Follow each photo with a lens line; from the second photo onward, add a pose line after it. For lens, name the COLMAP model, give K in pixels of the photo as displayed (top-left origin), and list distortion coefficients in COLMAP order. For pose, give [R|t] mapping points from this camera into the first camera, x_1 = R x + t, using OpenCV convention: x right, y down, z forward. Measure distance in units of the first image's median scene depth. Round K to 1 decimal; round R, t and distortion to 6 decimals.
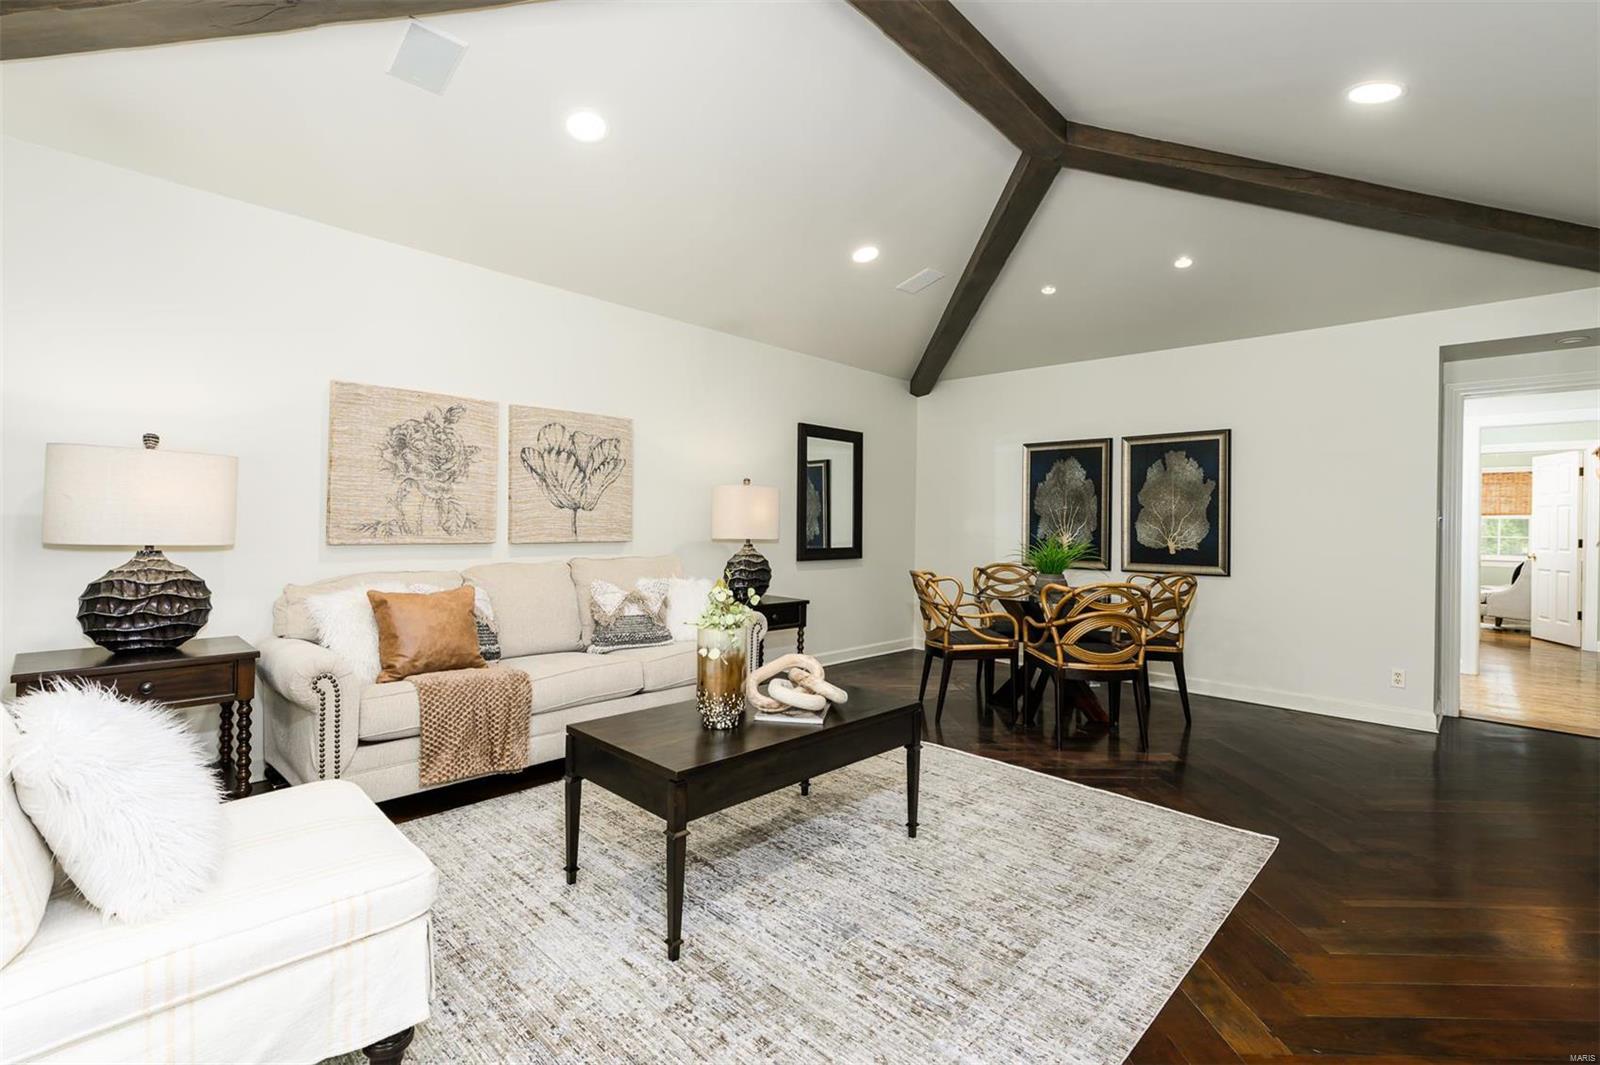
lens RADIAL K [[692.5, 0, 795.5], [0, 692.5, 534.6], [0, 0, 1]] dist [0.017093, 0.000029]
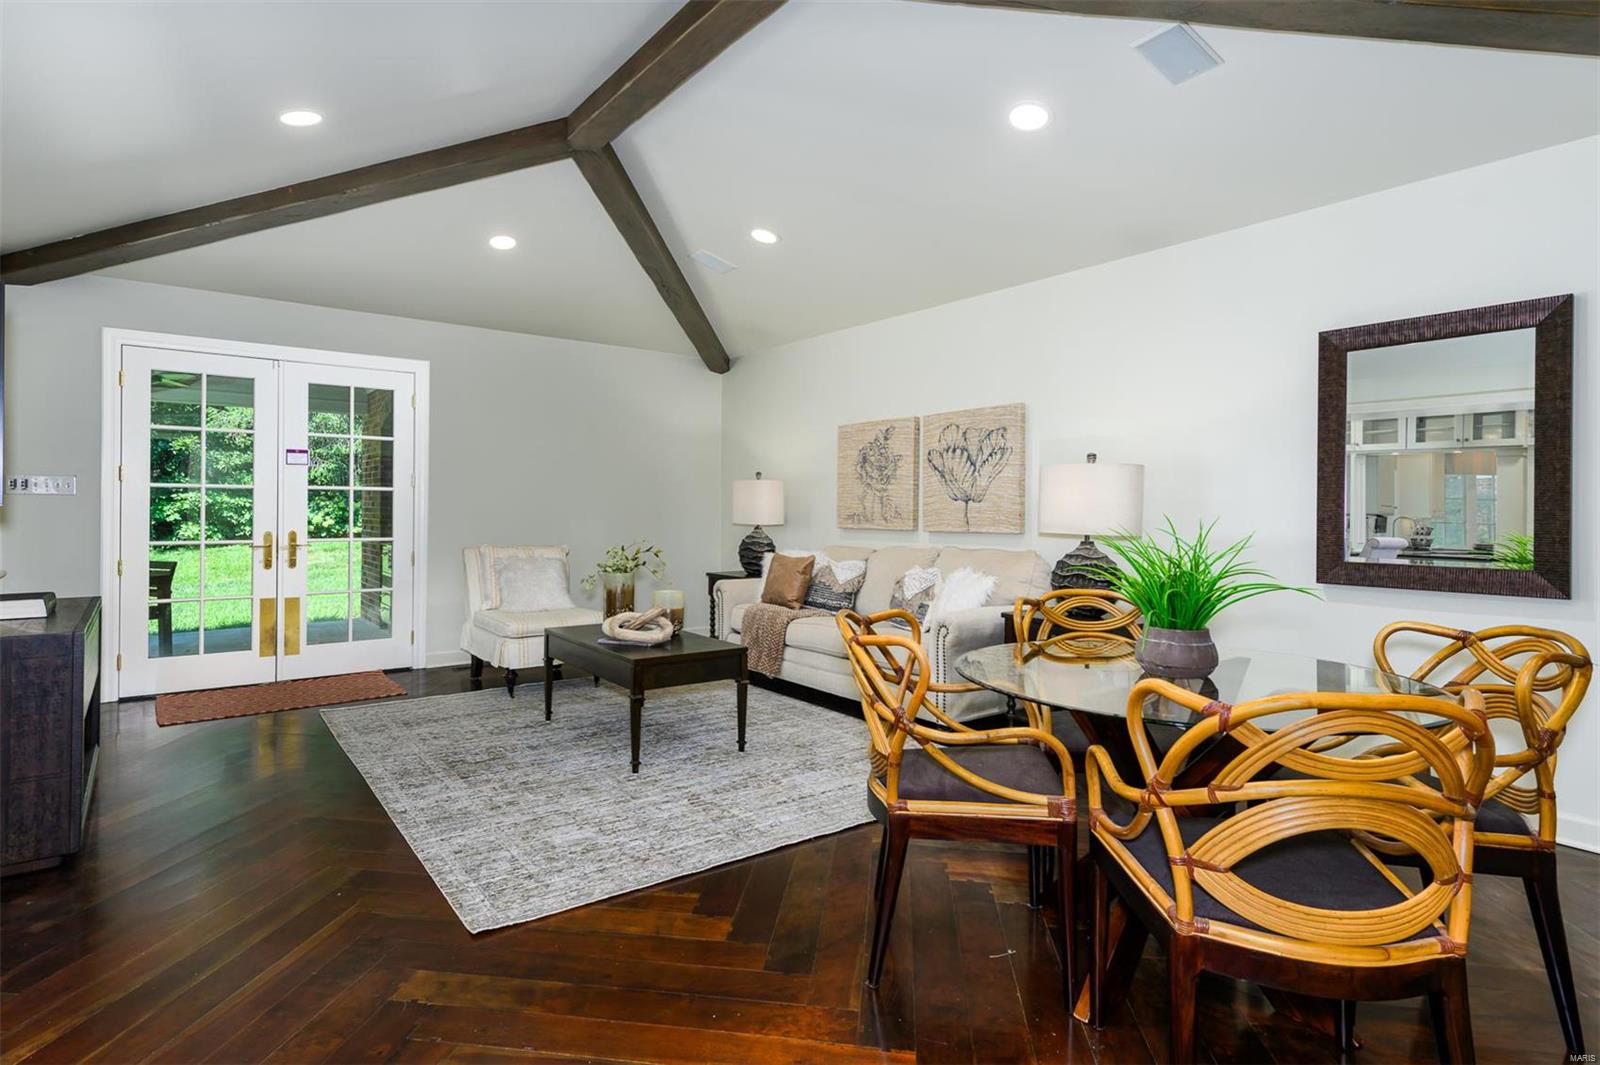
lens RADIAL K [[797.3, 0, 799.5], [0, 797.3, 527.7], [0, 0, 1]] dist [0.015276, -0.000552]
pose [[-0.119451, 0.006532, -0.992819, 0.953498], [-0.027199, 0.999582, 0.009849, -0.001223], [0.992468, 0.028180, -0.119223, 0.920221]]
